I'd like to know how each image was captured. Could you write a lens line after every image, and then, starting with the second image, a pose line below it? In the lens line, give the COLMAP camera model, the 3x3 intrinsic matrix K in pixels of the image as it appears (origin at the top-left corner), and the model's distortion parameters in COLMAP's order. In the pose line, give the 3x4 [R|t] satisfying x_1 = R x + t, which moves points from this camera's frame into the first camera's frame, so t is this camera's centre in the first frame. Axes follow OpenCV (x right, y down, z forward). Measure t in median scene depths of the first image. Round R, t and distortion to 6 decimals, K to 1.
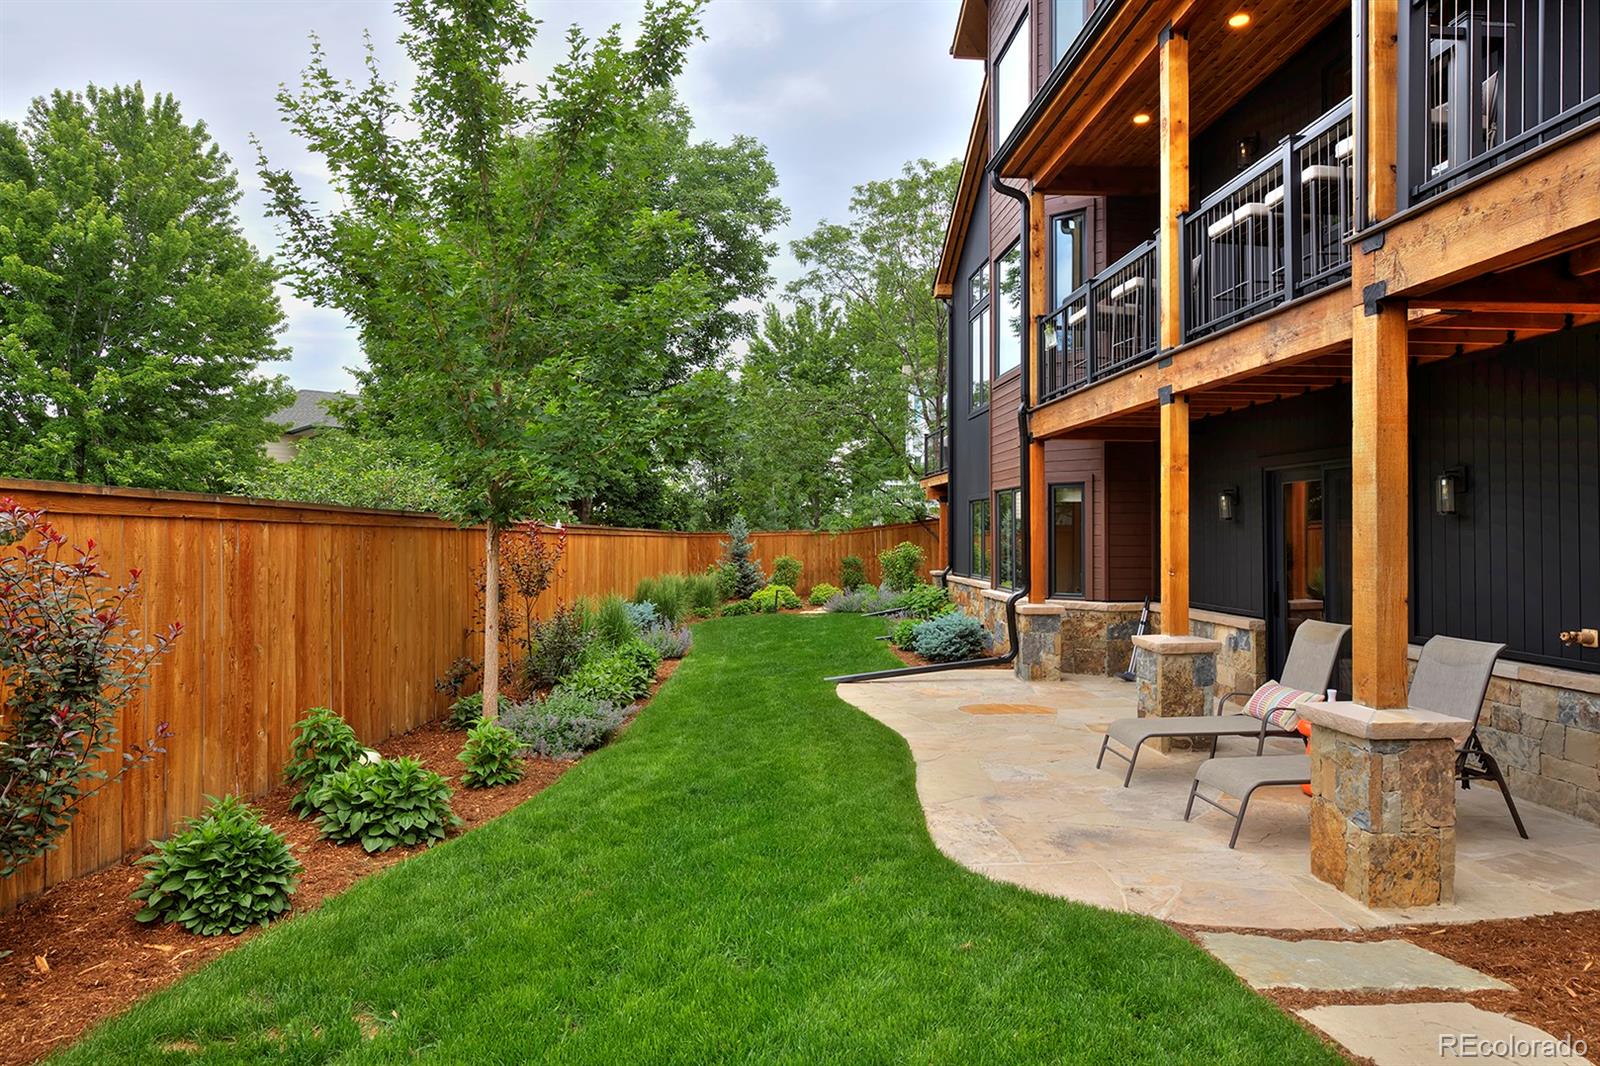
lens RADIAL K [[940.3, 0, 823.5], [0, 940.3, 534.6], [0, 0, 1]] dist [-0.004581, -0.001157]
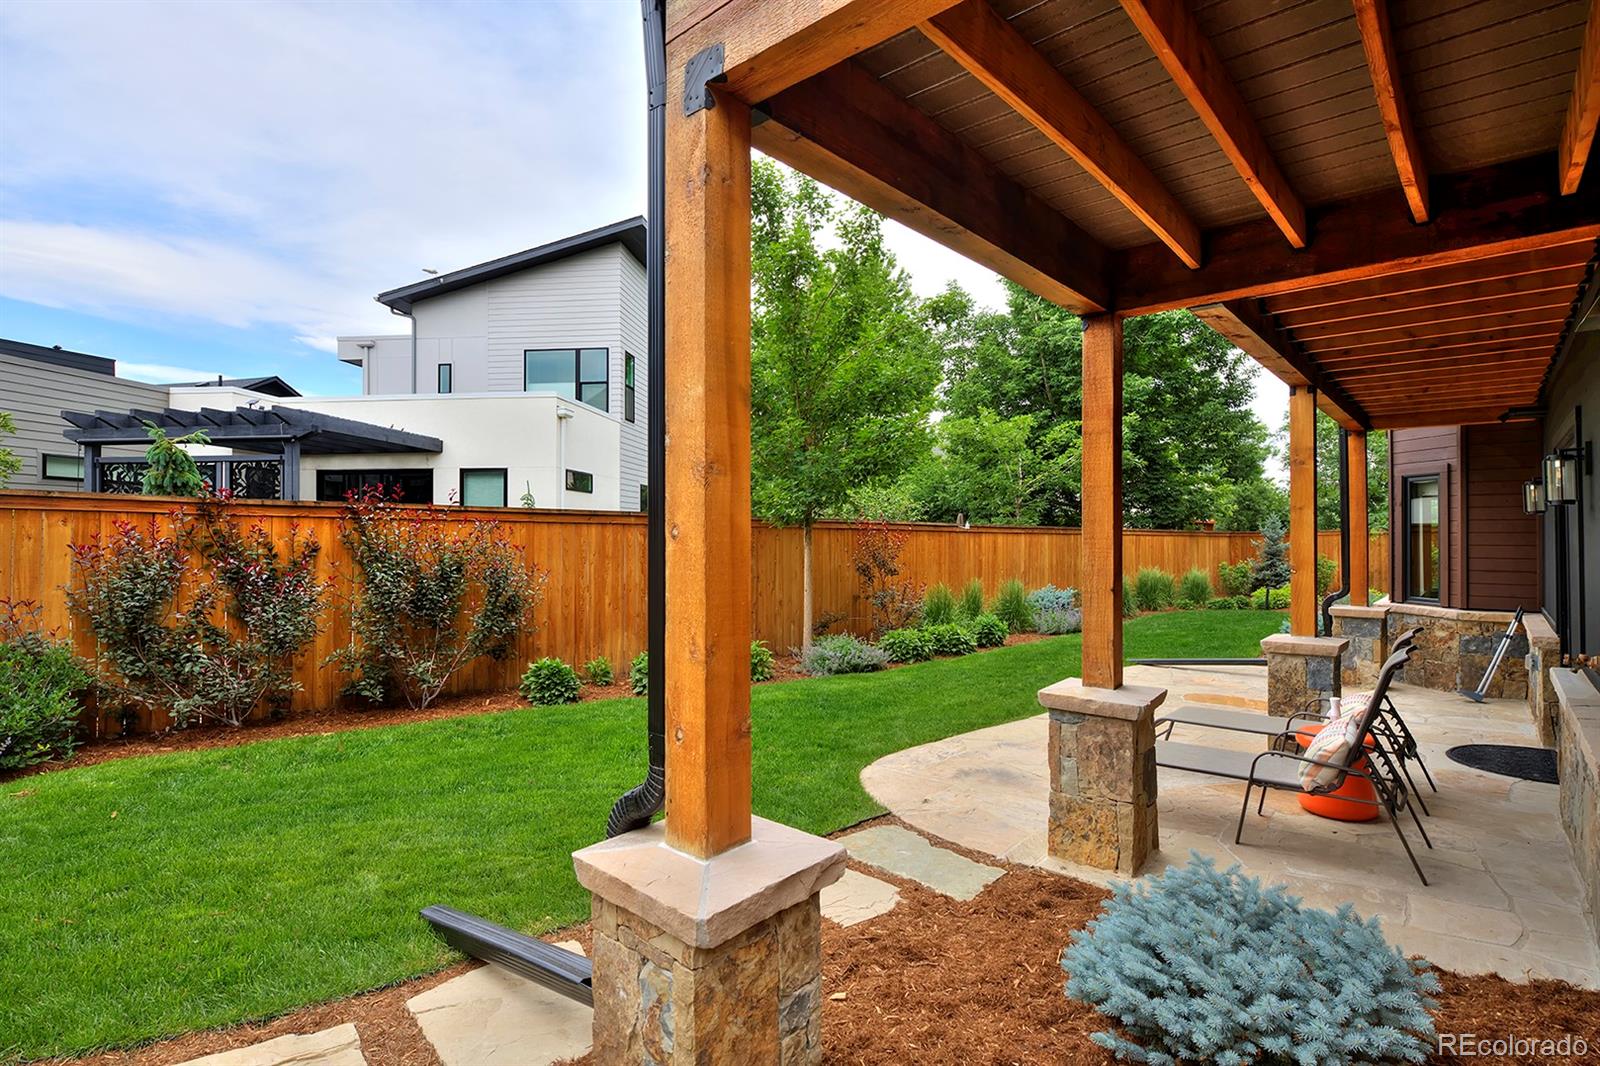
lens RADIAL K [[805.7, 0, 800.0], [0, 805.7, 533.0], [0, 0, 1]] dist [-0.002063, -0.000542]
pose [[0.688463, -0.000533, -0.725272, 0.634653], [-0.001457, 0.999997, -0.002117, 0.004501], [0.725270, 0.002514, 0.688460, 0.059140]]
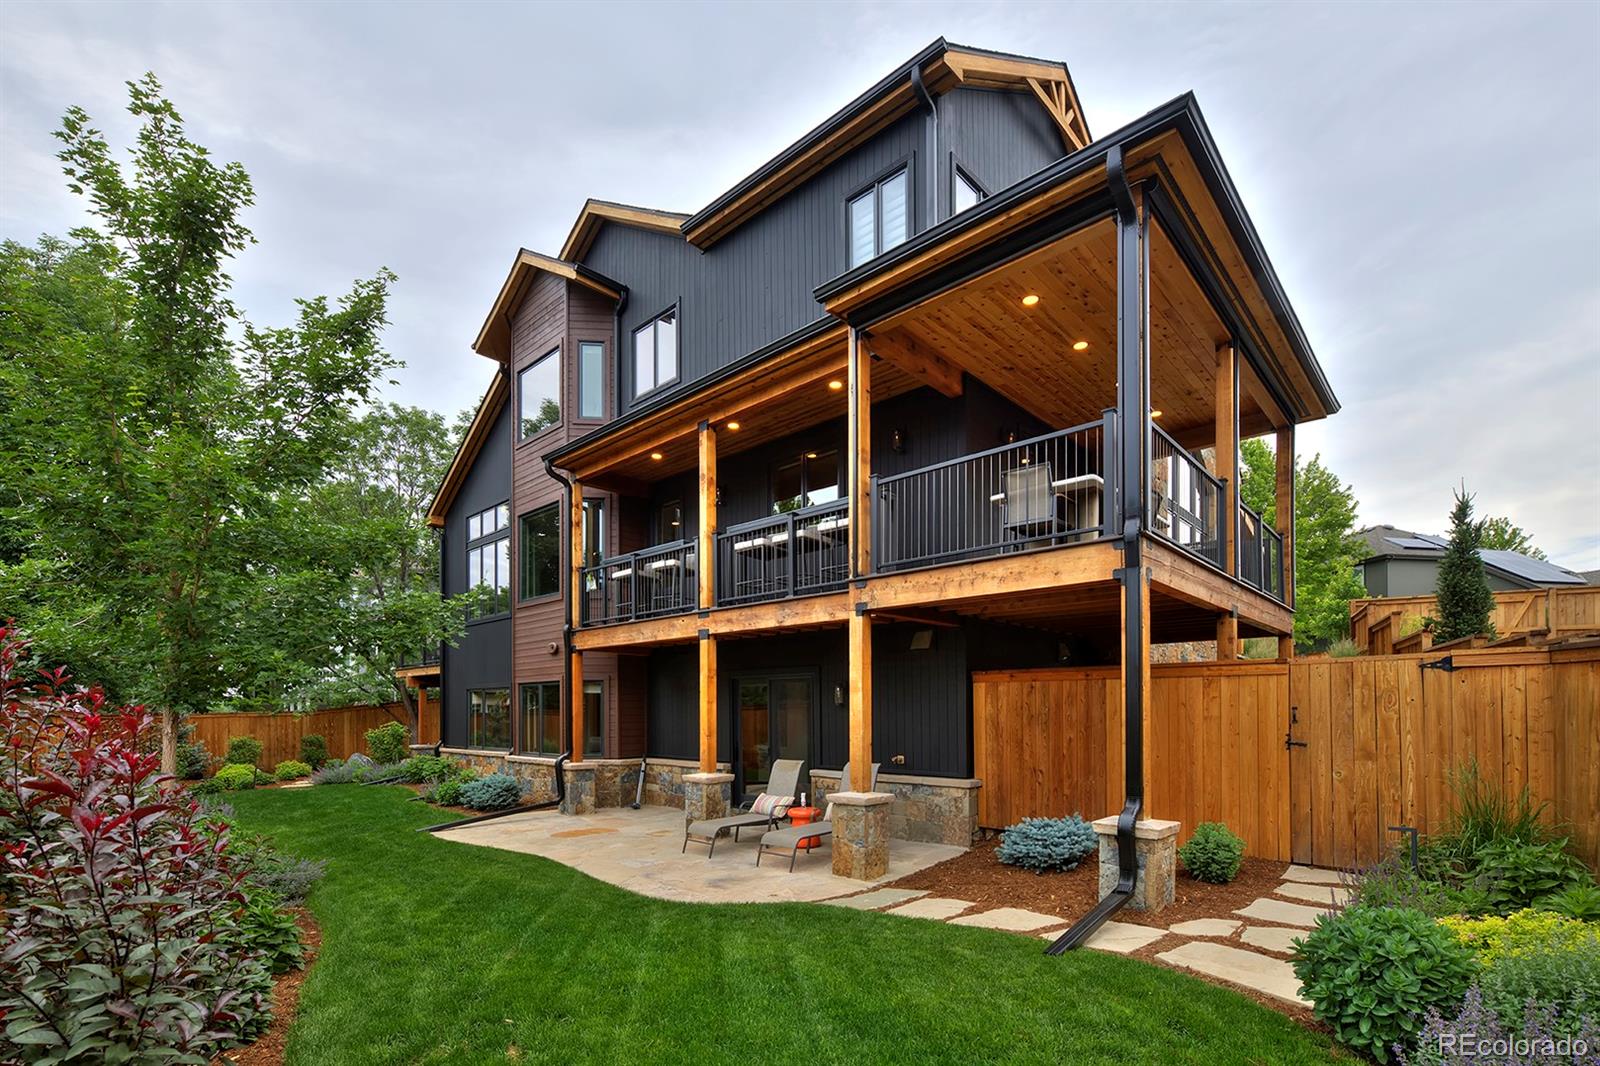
lens RADIAL K [[727.2, 0, 797.7], [0, 727.2, 712.2], [0, 0, 1]] dist [0.000950, 0.000055]
pose [[0.745394, -0.003491, 0.666615, -0.408695], [0.005232, 0.999986, -0.000613, -0.003644], [-0.666604, 0.003944, 0.745402, -0.113087]]
